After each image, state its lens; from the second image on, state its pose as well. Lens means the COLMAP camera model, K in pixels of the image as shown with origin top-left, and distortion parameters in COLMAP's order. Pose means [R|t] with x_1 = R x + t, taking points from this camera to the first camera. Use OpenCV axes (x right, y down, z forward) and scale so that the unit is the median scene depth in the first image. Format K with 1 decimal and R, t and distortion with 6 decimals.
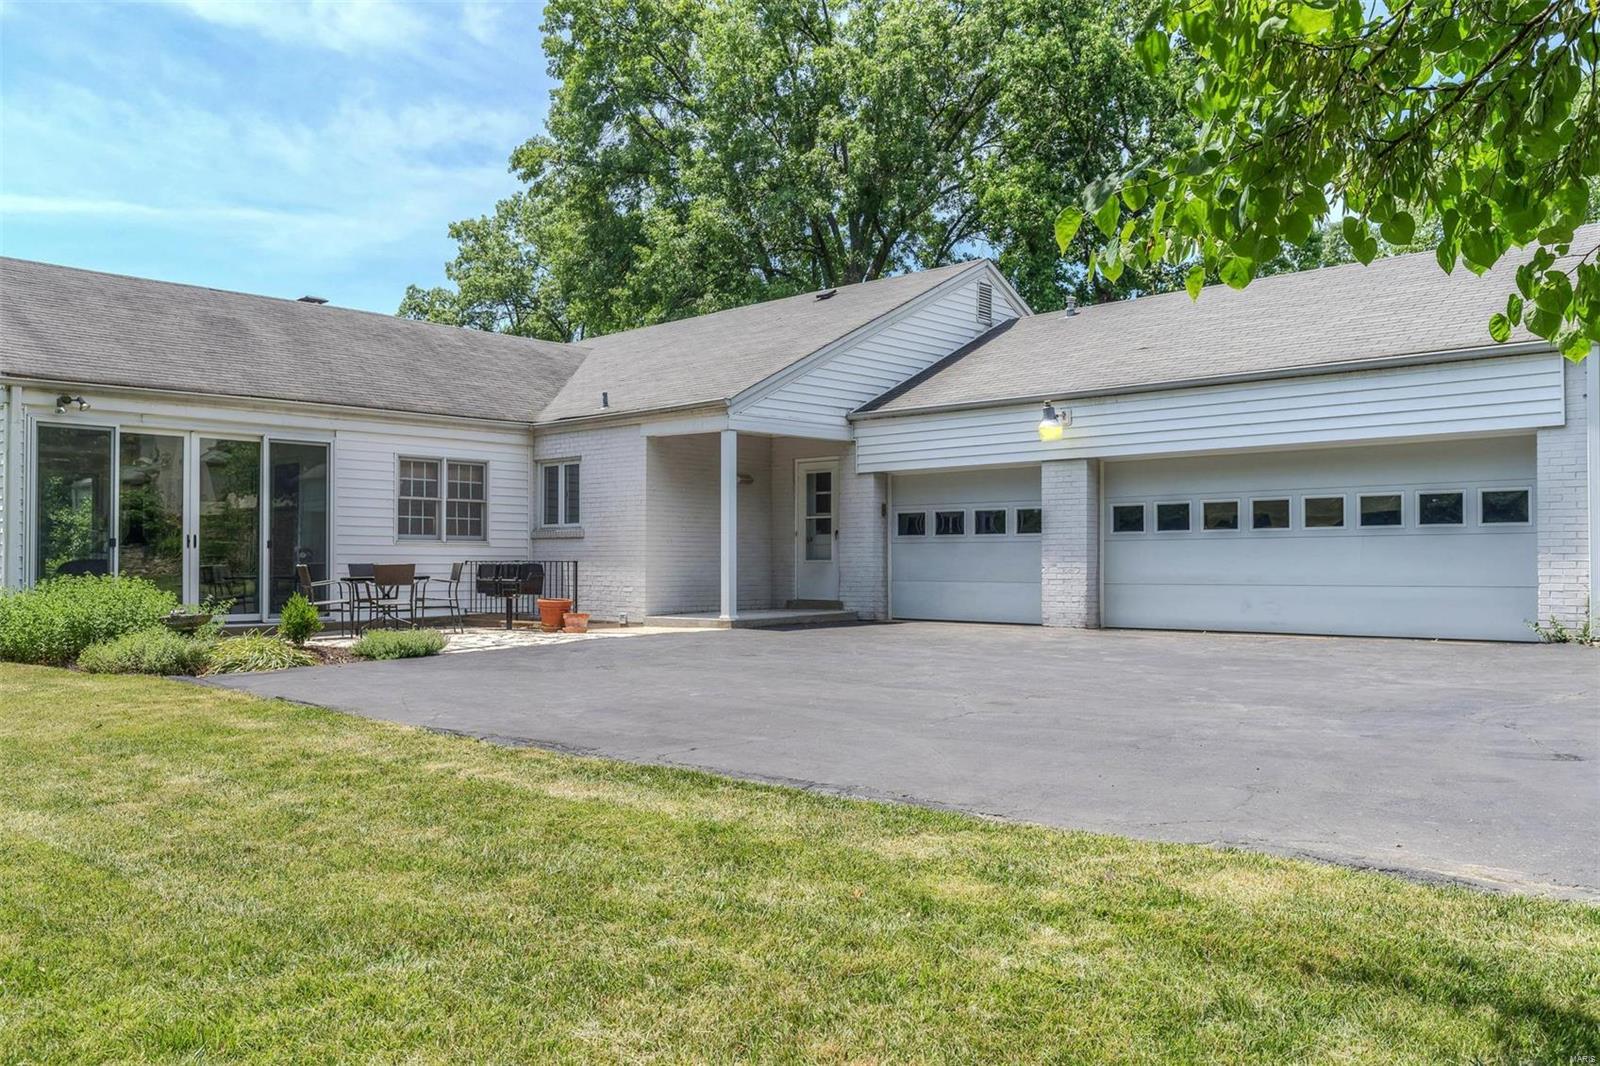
lens RADIAL K [[1270.5, 0, 798.3], [0, 1270.5, 548.7], [0, 0, 1]] dist [0.004336, -0.001765]
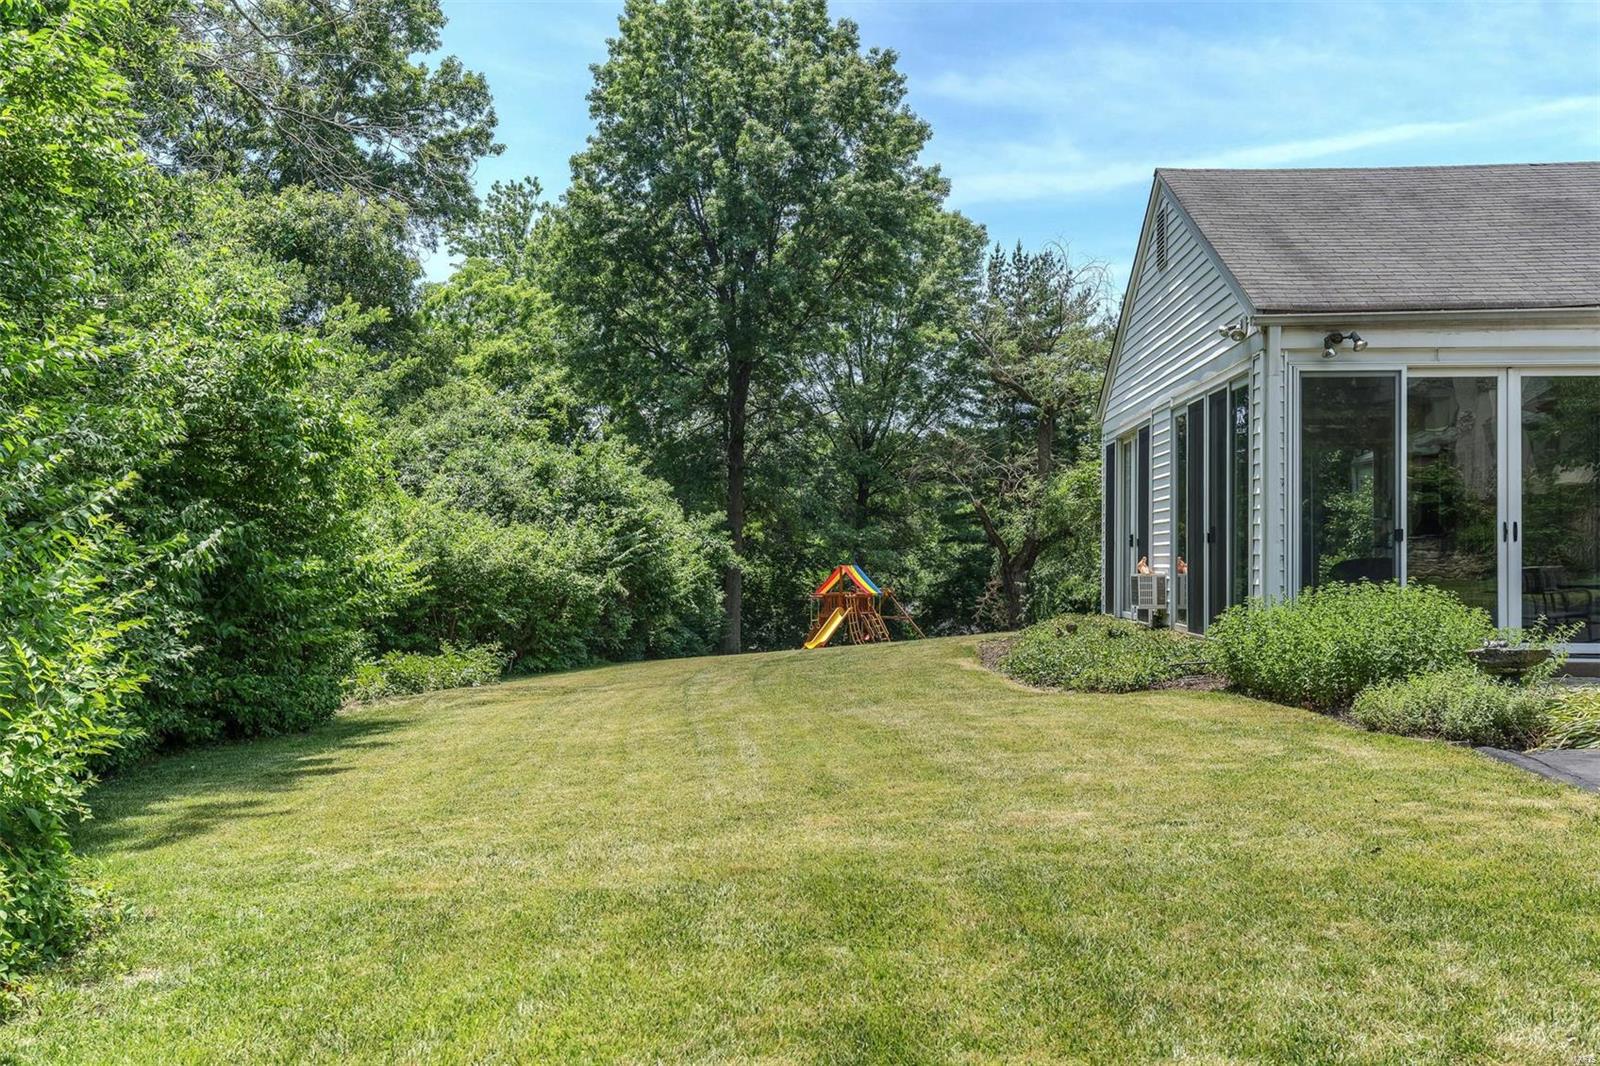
lens RADIAL K [[1604.8, 0, 799.3], [0, 1604.8, 542.5], [0, 0, 1]] dist [0.026941, 0.000000]
pose [[0.658153, -0.007212, -0.752850, -0.087140], [0.008564, 0.999961, -0.002093, -0.001637], [0.752836, -0.005070, 0.658189, 0.165333]]
